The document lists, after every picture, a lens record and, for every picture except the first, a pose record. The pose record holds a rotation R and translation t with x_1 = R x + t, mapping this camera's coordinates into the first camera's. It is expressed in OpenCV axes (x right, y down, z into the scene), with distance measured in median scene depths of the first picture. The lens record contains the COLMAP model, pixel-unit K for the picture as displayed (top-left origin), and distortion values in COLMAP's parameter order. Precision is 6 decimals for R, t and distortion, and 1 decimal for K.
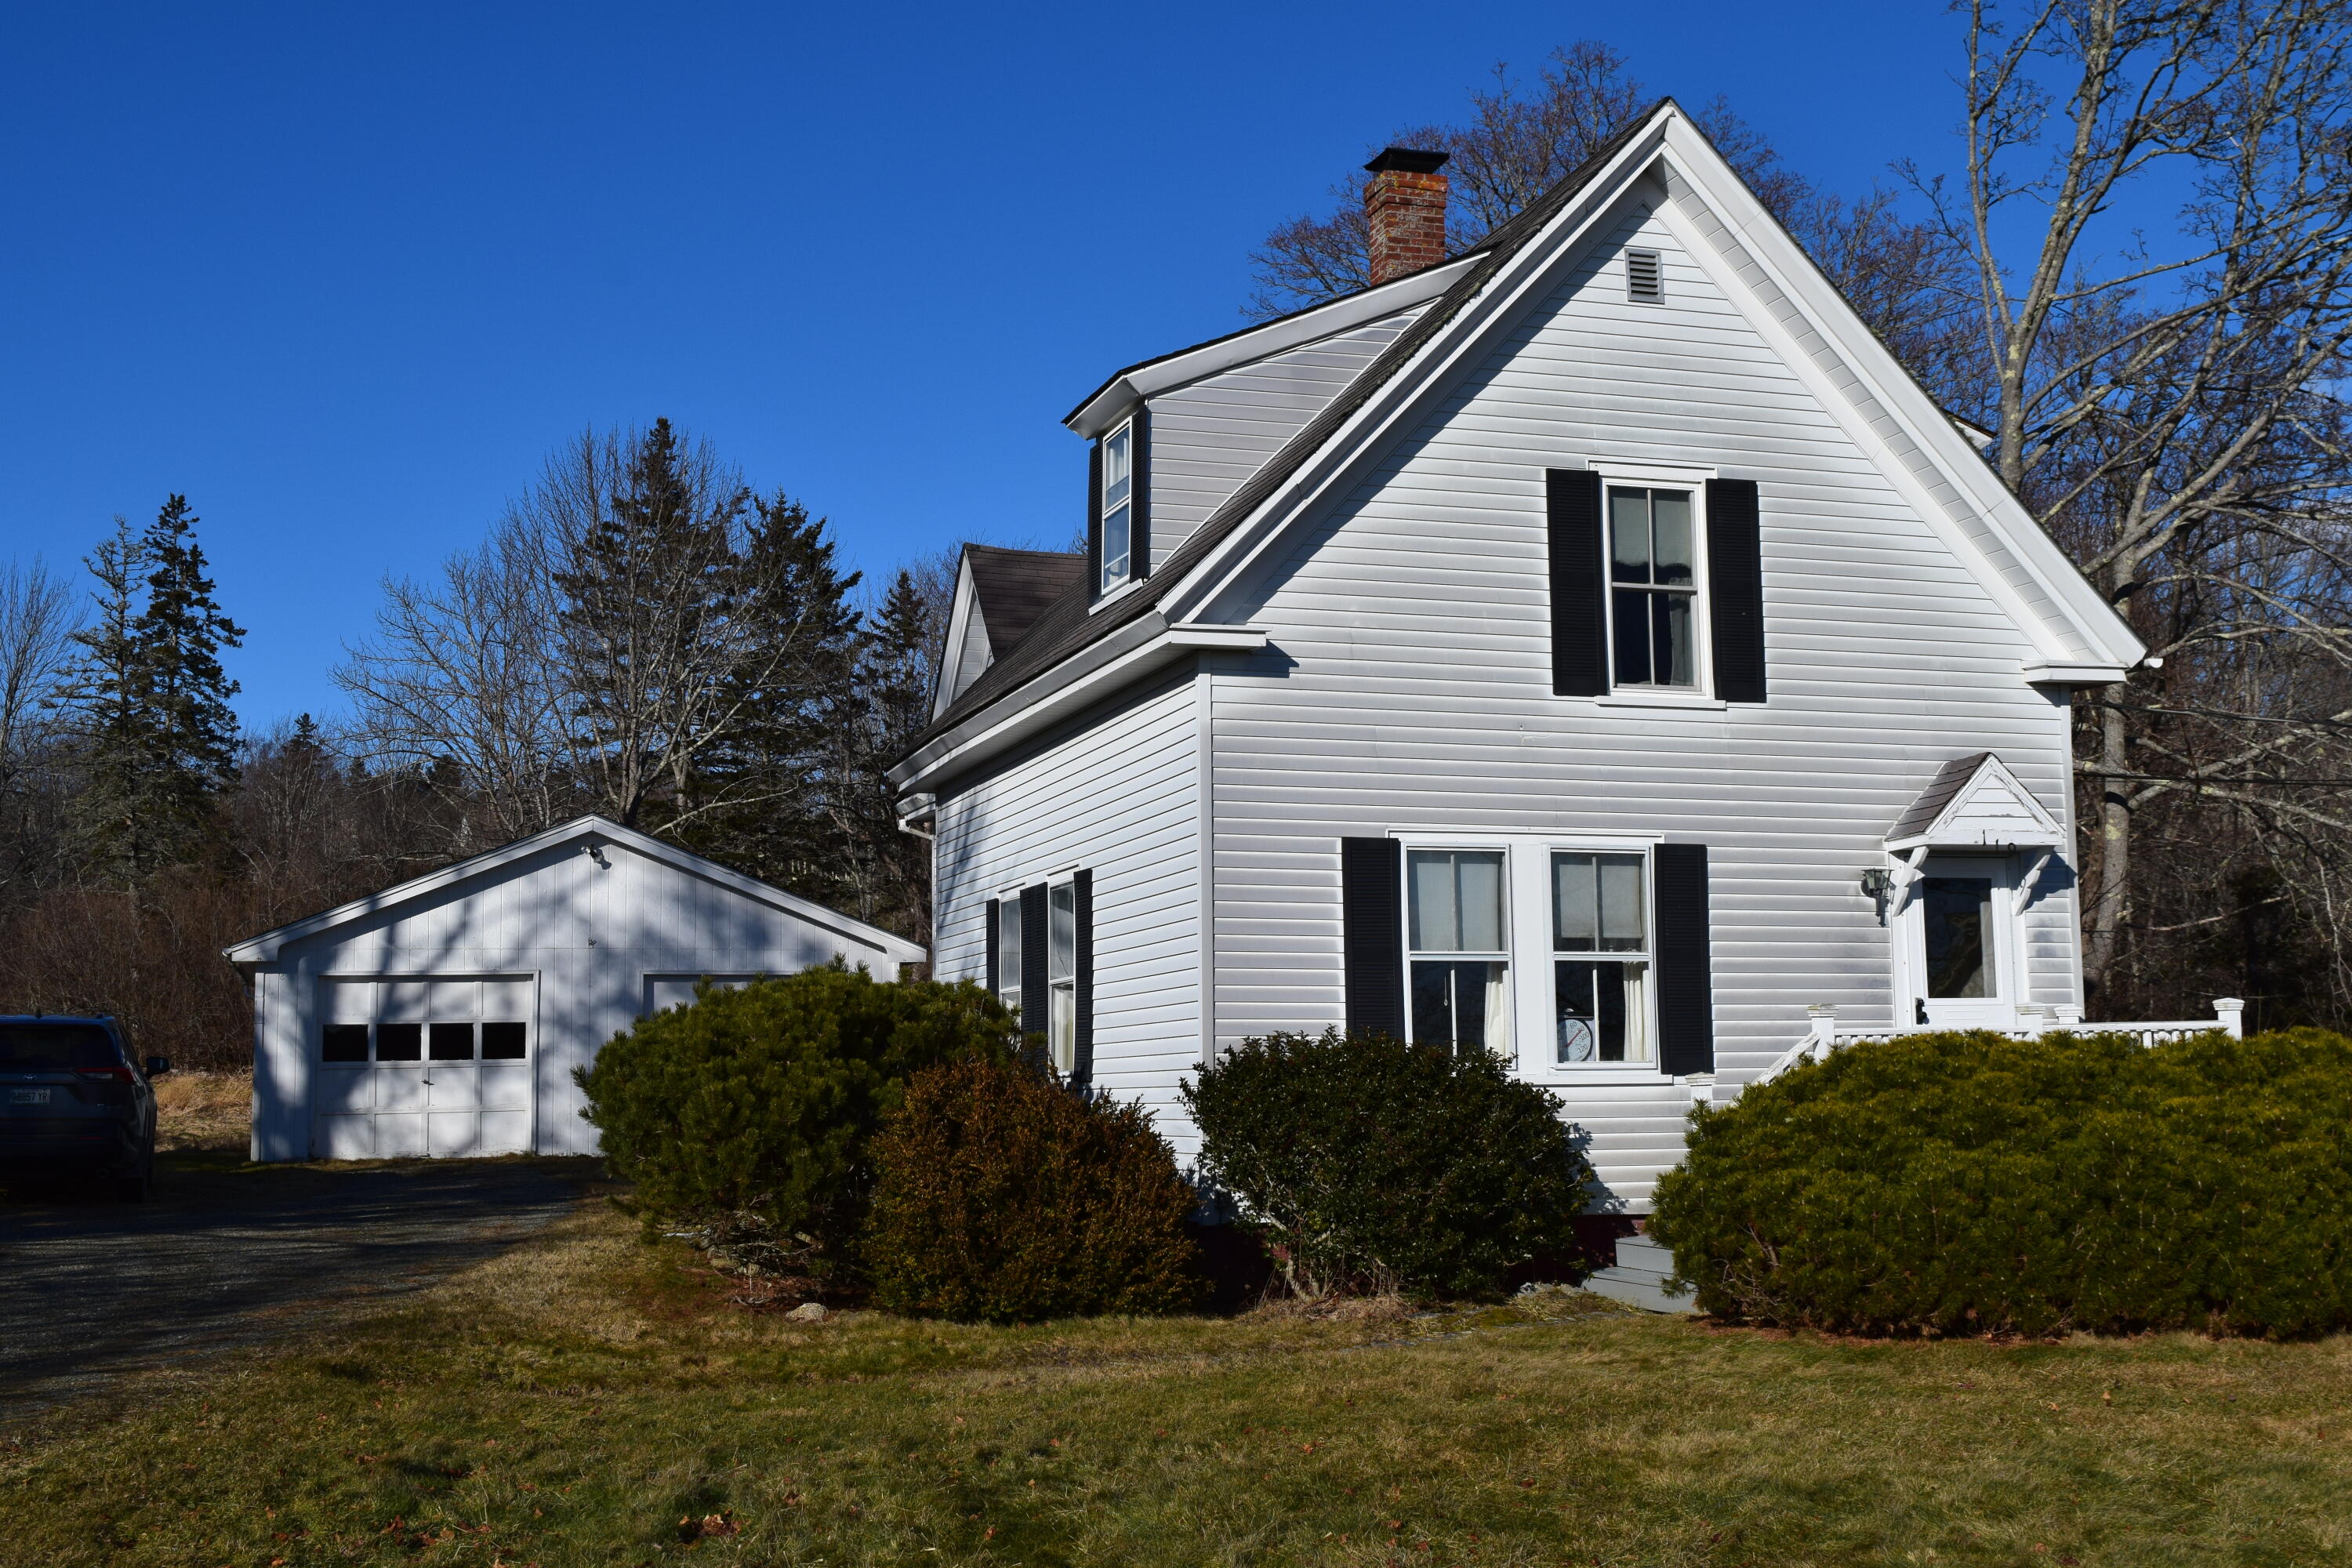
lens RADIAL K [[2654.9, 0, 1176.0], [0, 2654.9, 784.0], [0, 0, 1]] dist [-0.014696, -0.051473]
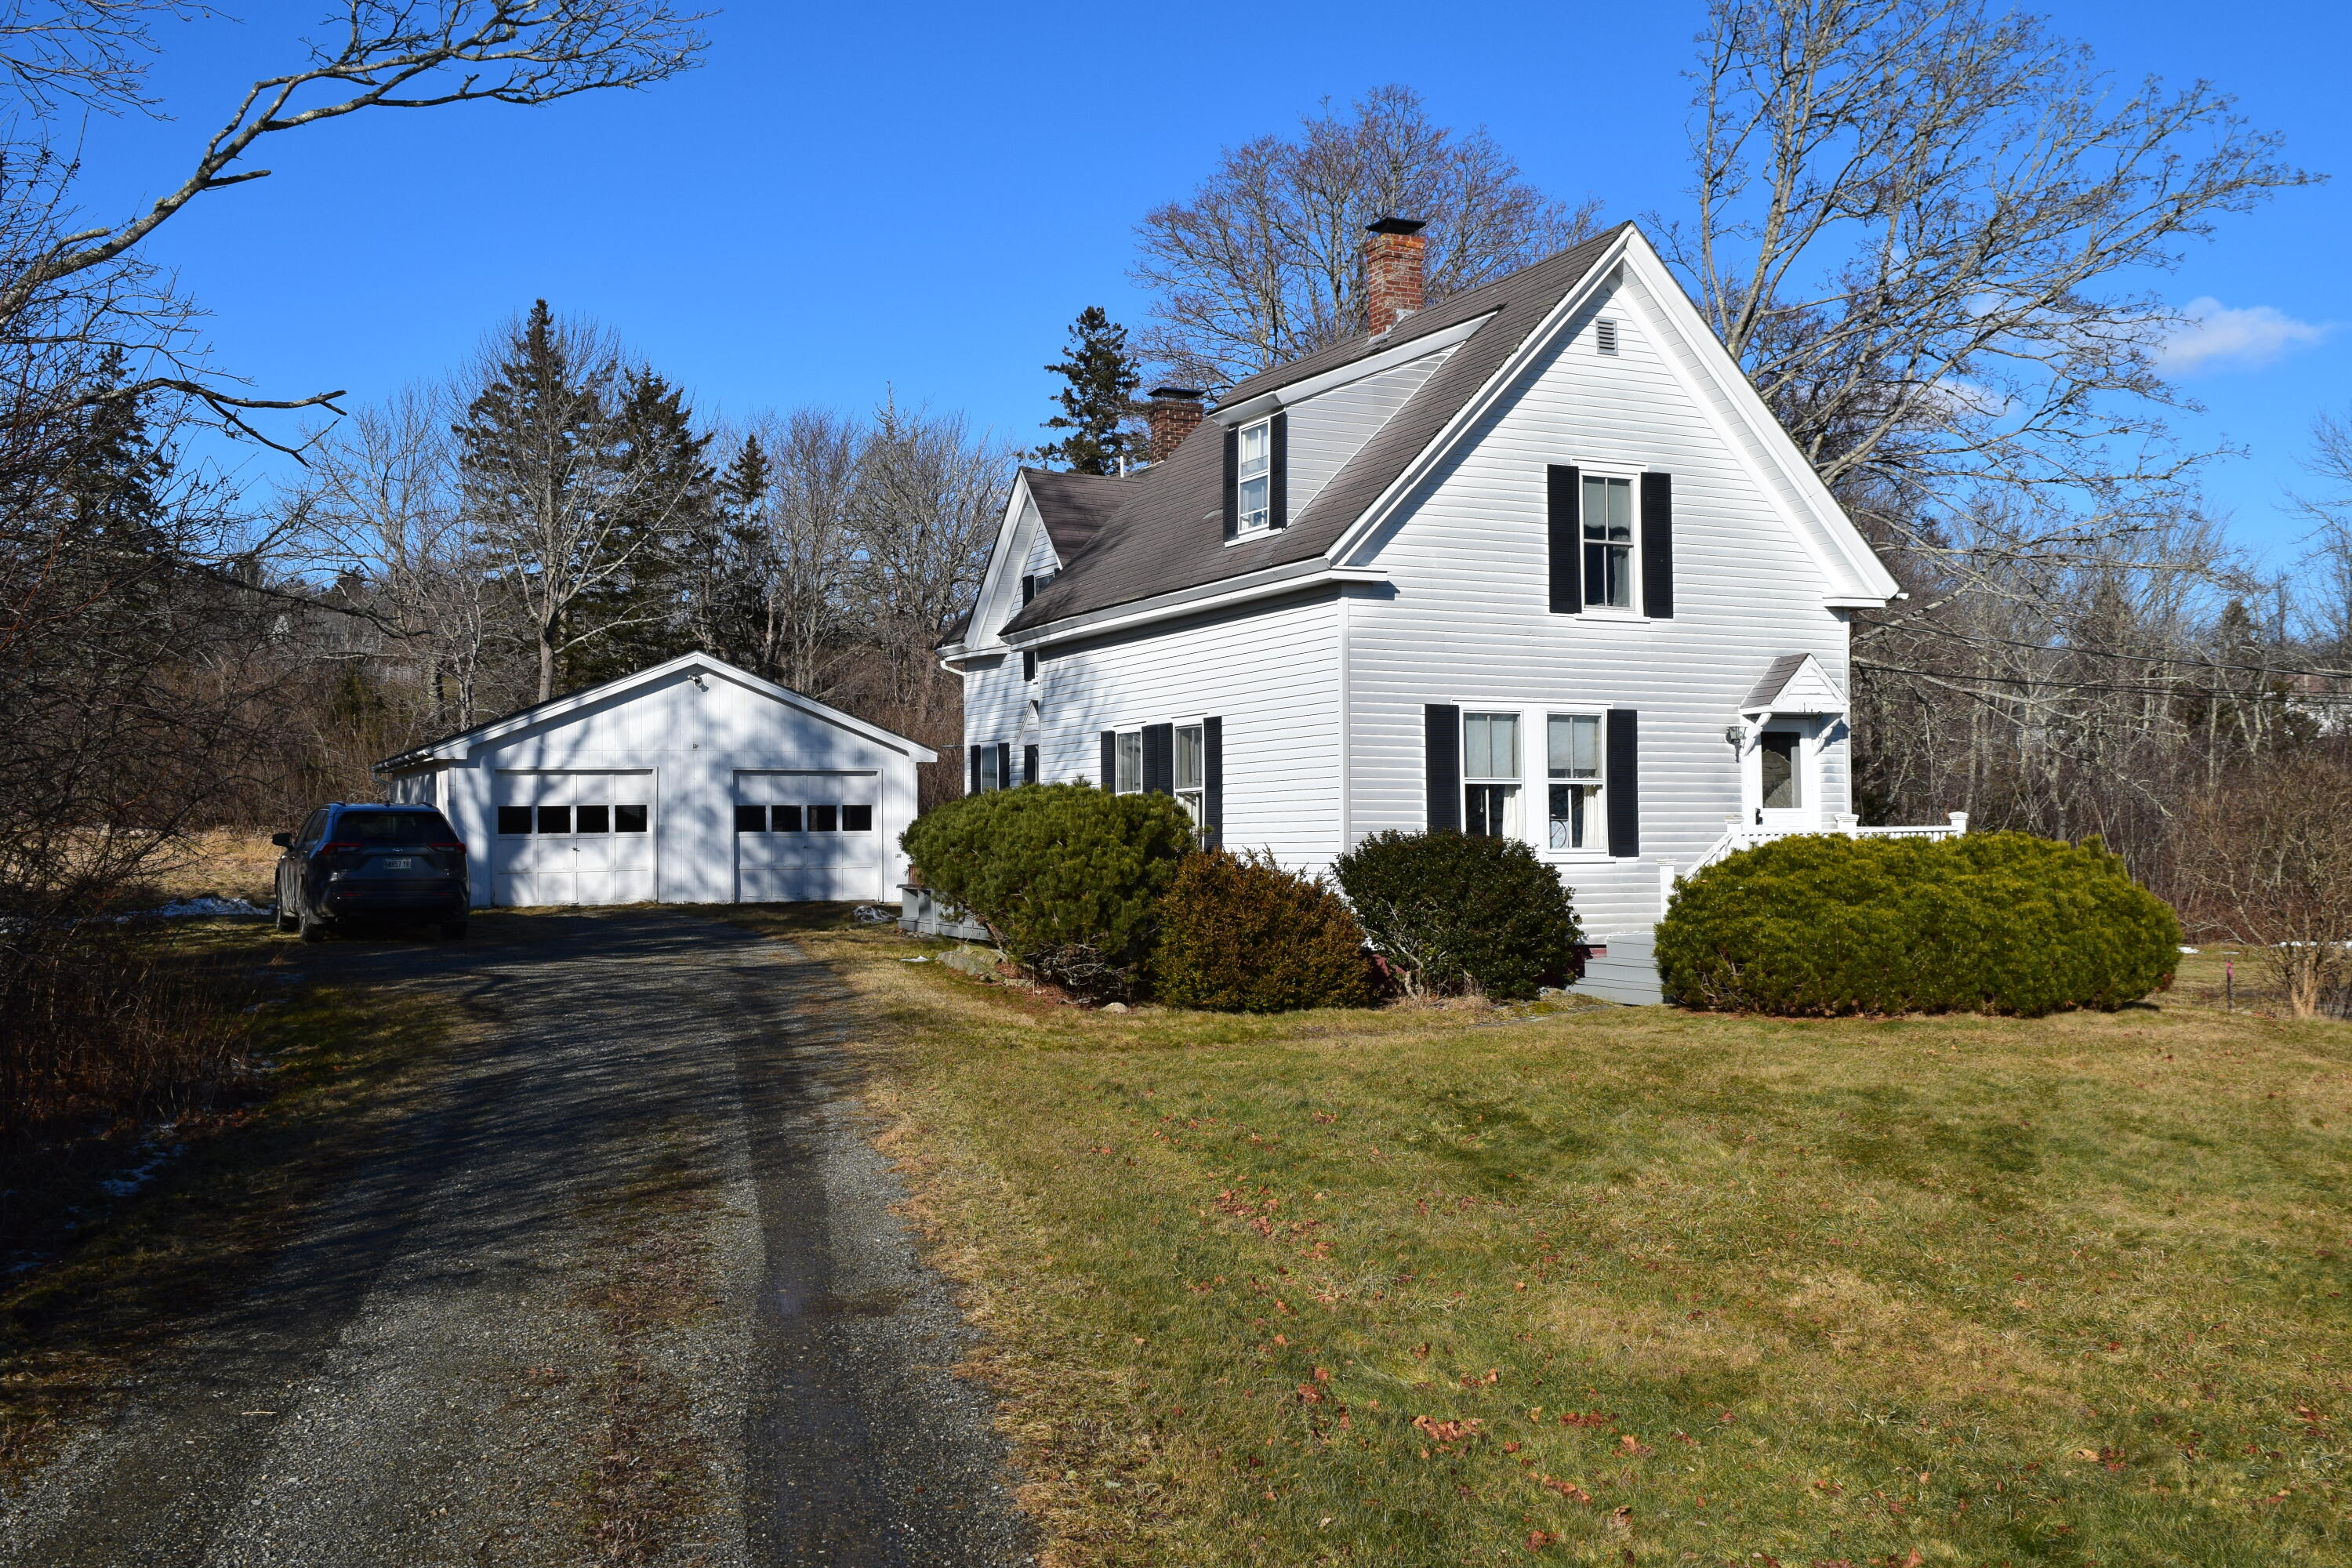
lens RADIAL K [[2169.1, 0, 1176.0], [0, 2169.1, 784.0], [0, 0, 1]] dist [-0.020627, -0.013819]
pose [[0.989110, 0.008215, 0.146948, -0.251376], [-0.020982, 0.996114, 0.085541, -0.036434], [-0.145674, -0.087693, 0.985439, -0.217776]]
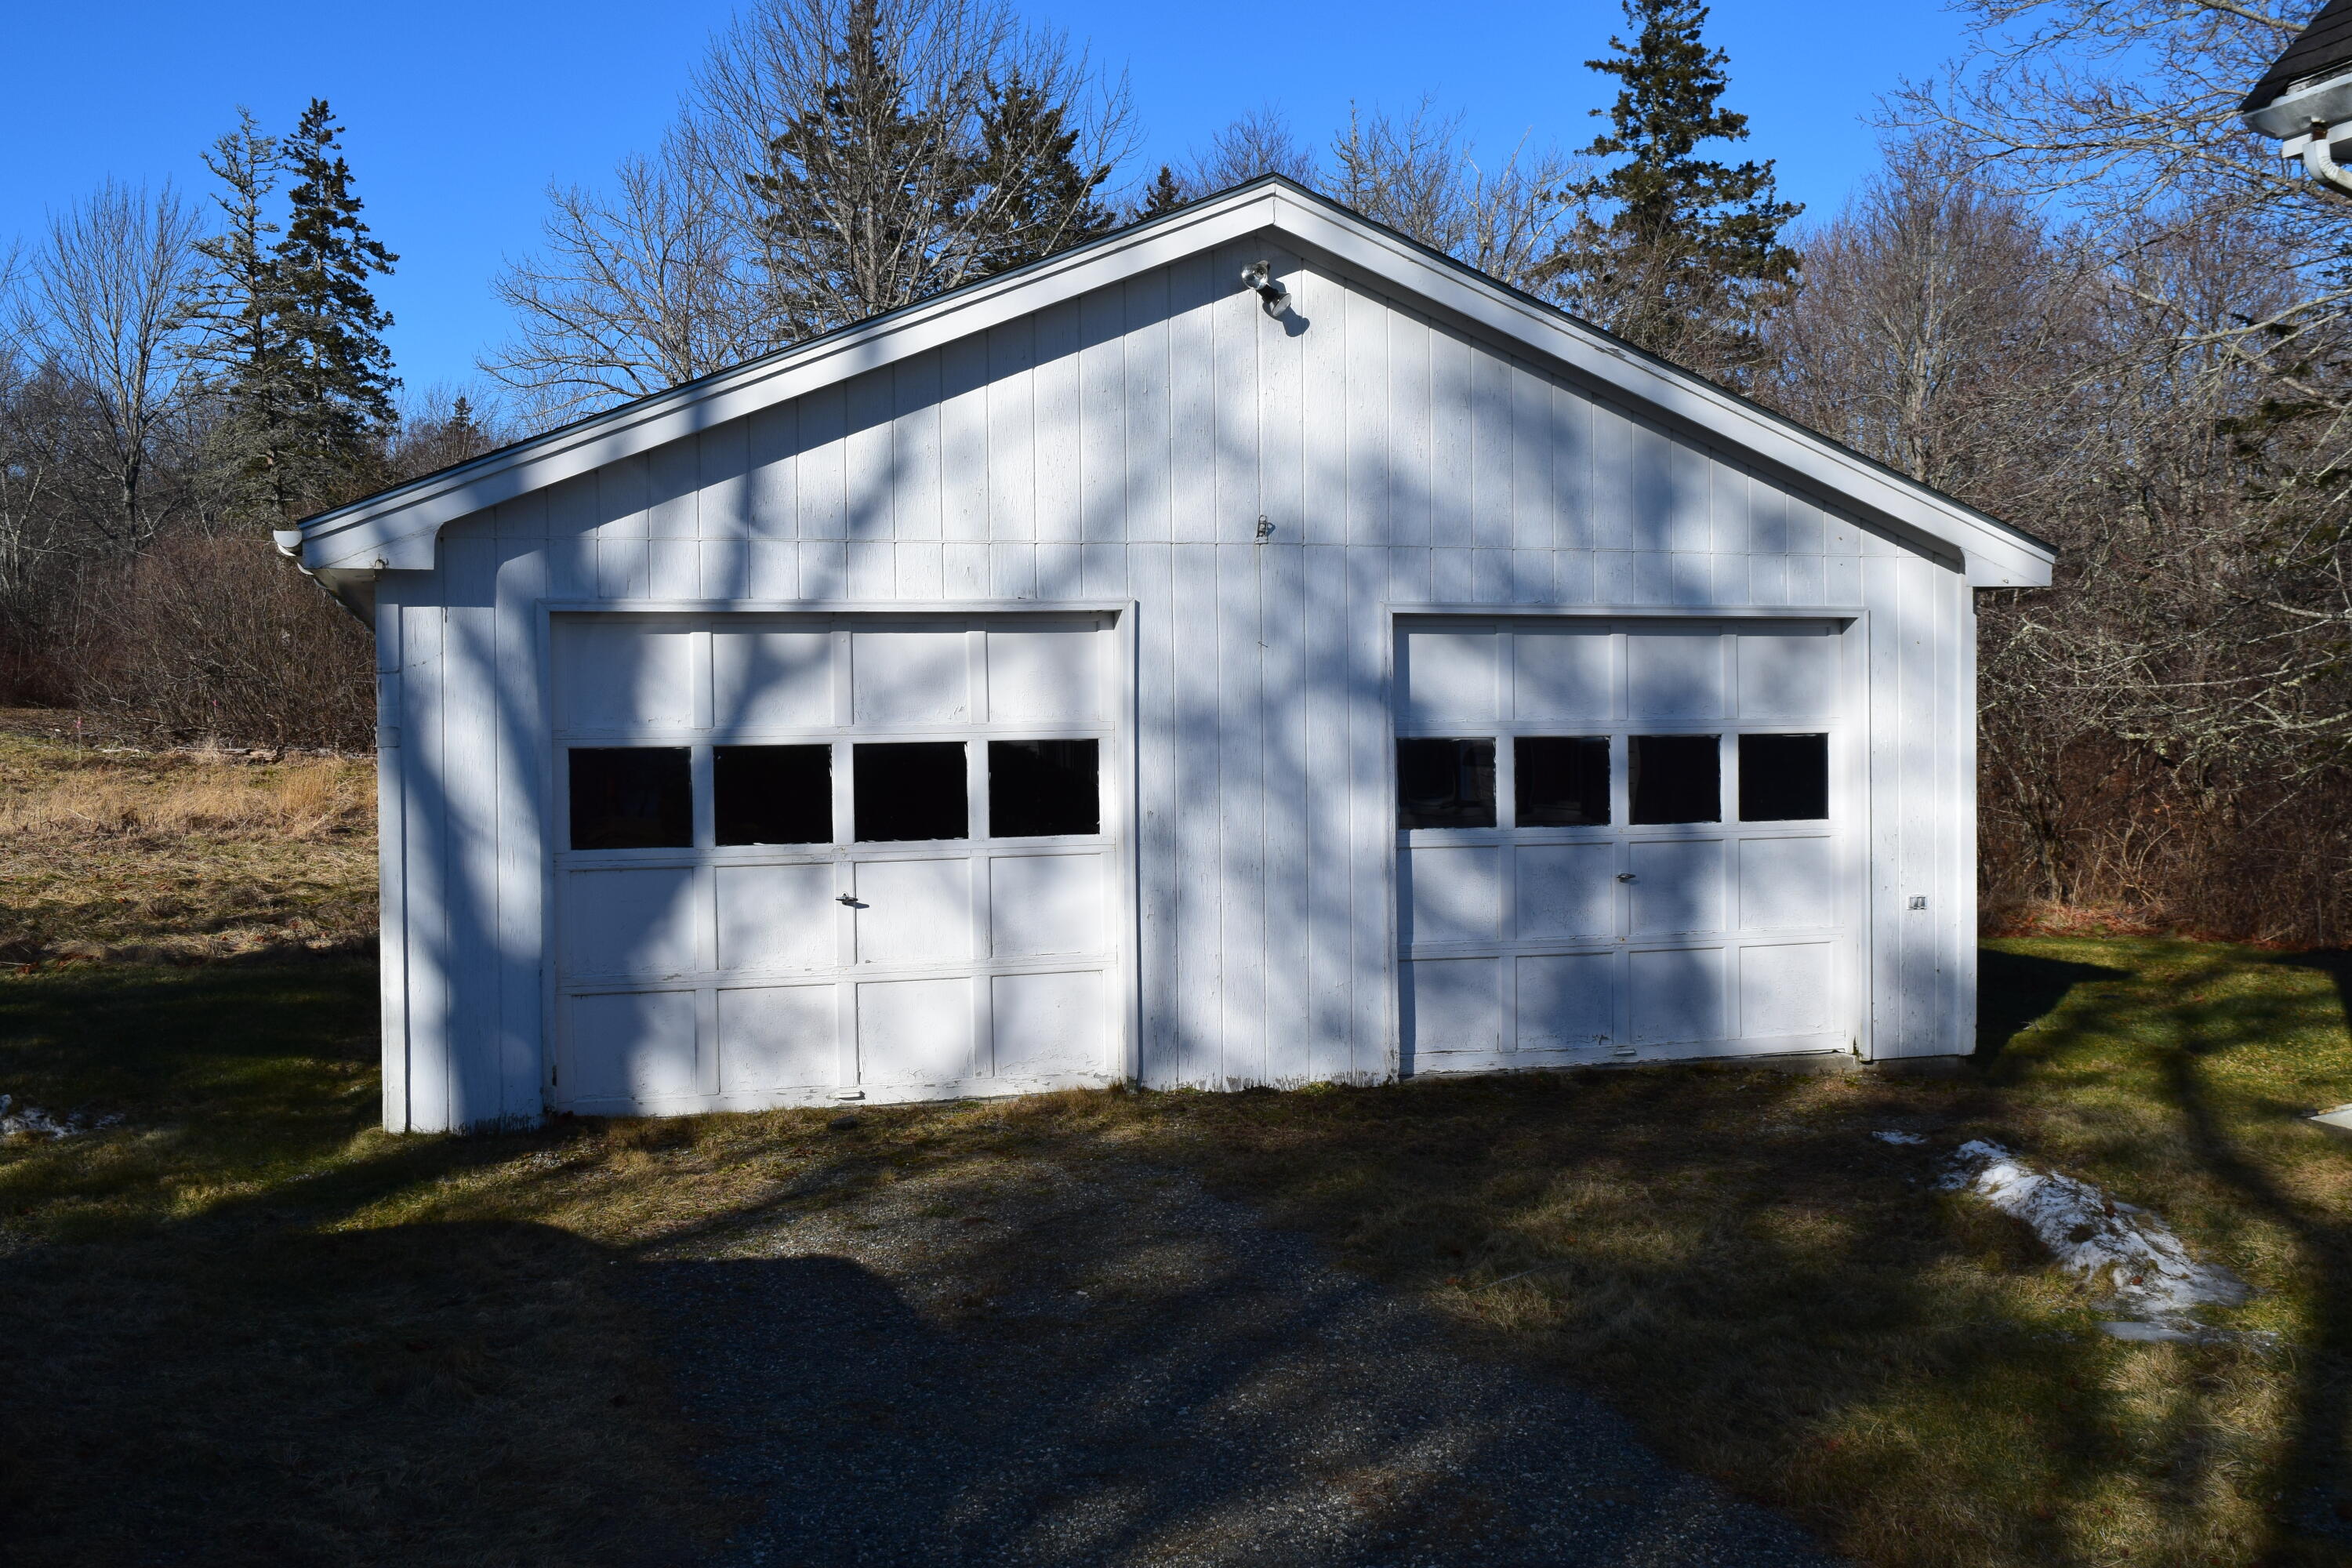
lens RADIAL K [[2283.9, 0, 1176.0], [0, 2283.9, 784.0], [0, 0, 1]] dist [0.001233, -0.265845]
pose [[0.999856, 0.005619, -0.016030, -0.409311], [-0.003449, 0.991197, 0.132352, 0.094900], [0.016633, -0.132278, 0.991073, 1.208091]]
